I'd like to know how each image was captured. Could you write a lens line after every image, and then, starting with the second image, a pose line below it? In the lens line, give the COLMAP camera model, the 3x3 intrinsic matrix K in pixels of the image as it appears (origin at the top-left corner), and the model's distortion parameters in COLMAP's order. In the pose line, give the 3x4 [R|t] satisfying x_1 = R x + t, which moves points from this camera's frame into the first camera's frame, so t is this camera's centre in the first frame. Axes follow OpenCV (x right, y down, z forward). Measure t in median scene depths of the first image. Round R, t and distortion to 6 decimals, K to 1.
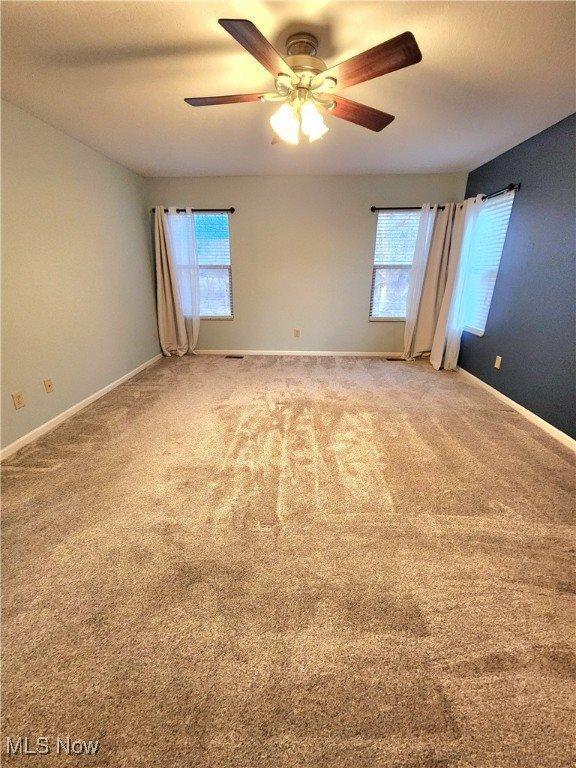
lens RADIAL K [[308.0, 0, 288.0], [0, 308.0, 384.0], [0, 0, 1]] dist [-0.000813, -0.000231]
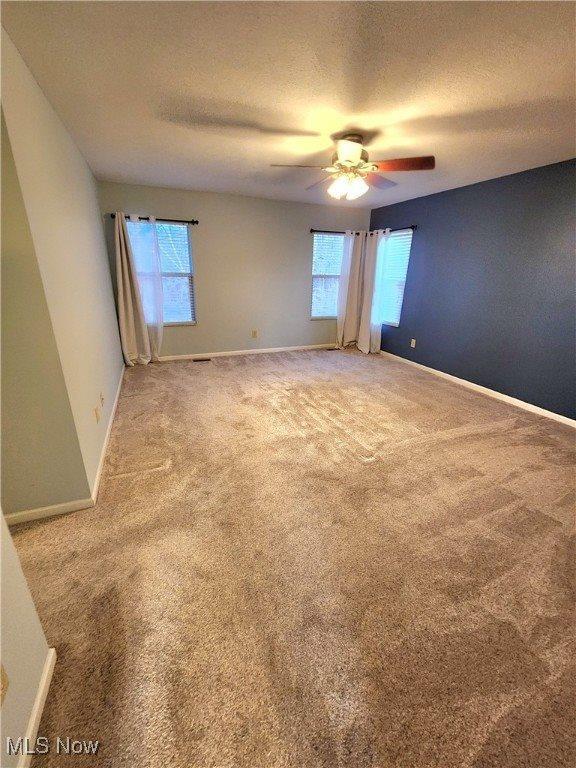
lens RADIAL K [[308.0, 0, 288.0], [0, 308.0, 384.0], [0, 0, 1]] dist [-0.000813, -0.000231]
pose [[0.908284, -0.128303, 0.398194, -0.398911], [0.130106, 0.991242, 0.022618, 0.009115], [-0.397609, 0.031264, 0.917022, -0.092623]]
